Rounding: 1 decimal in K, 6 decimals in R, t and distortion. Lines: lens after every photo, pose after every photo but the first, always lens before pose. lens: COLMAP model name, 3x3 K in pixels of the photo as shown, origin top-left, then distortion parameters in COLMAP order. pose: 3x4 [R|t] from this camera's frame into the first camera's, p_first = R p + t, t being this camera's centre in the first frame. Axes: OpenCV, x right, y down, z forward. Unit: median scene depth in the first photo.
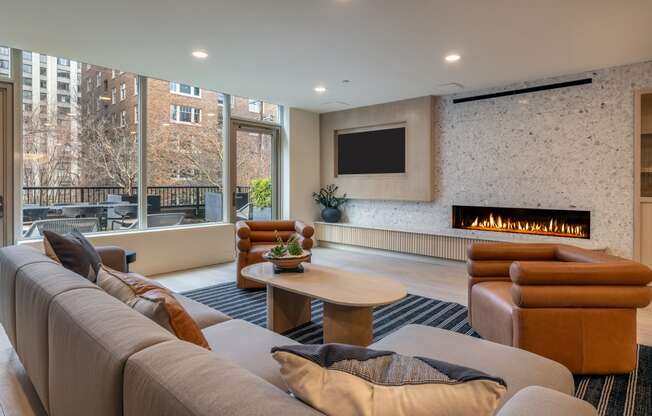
lens RADIAL K [[364.1, 0, 319.7], [0, 364.1, 192.7], [0, 0, 1]] dist [0.003415, -0.000647]
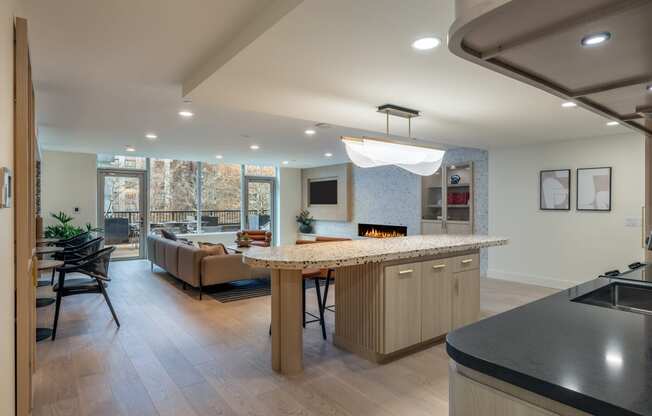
lens RADIAL K [[364.1, 0, 326.3], [0, 364.1, 207.6], [0, 0, 1]] dist [0.003415, -0.000647]
pose [[0.984489, 0.001097, -0.175444, 0.445487], [-0.003574, 0.999898, -0.013805, -0.016012], [0.175411, 0.014218, 0.984393, -0.694110]]
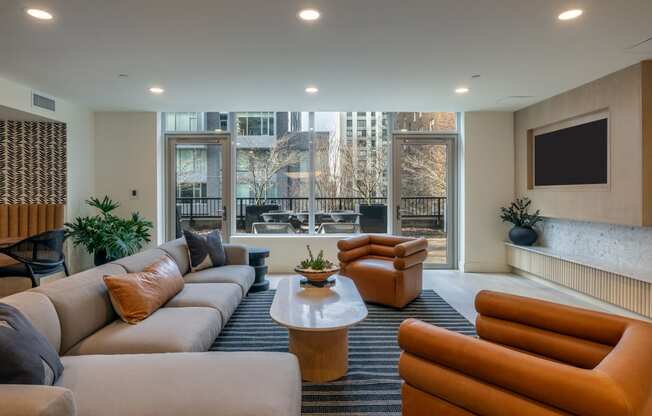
lens RADIAL K [[364.1, 0, 319.3], [0, 364.1, 192.7], [0, 0, 1]] dist [0.003415, -0.000647]
pose [[0.688346, -0.002676, -0.725377, 0.320110], [-0.013324, 0.999778, -0.016333, -0.015912], [0.725260, 0.020908, 0.688158, 0.124316]]
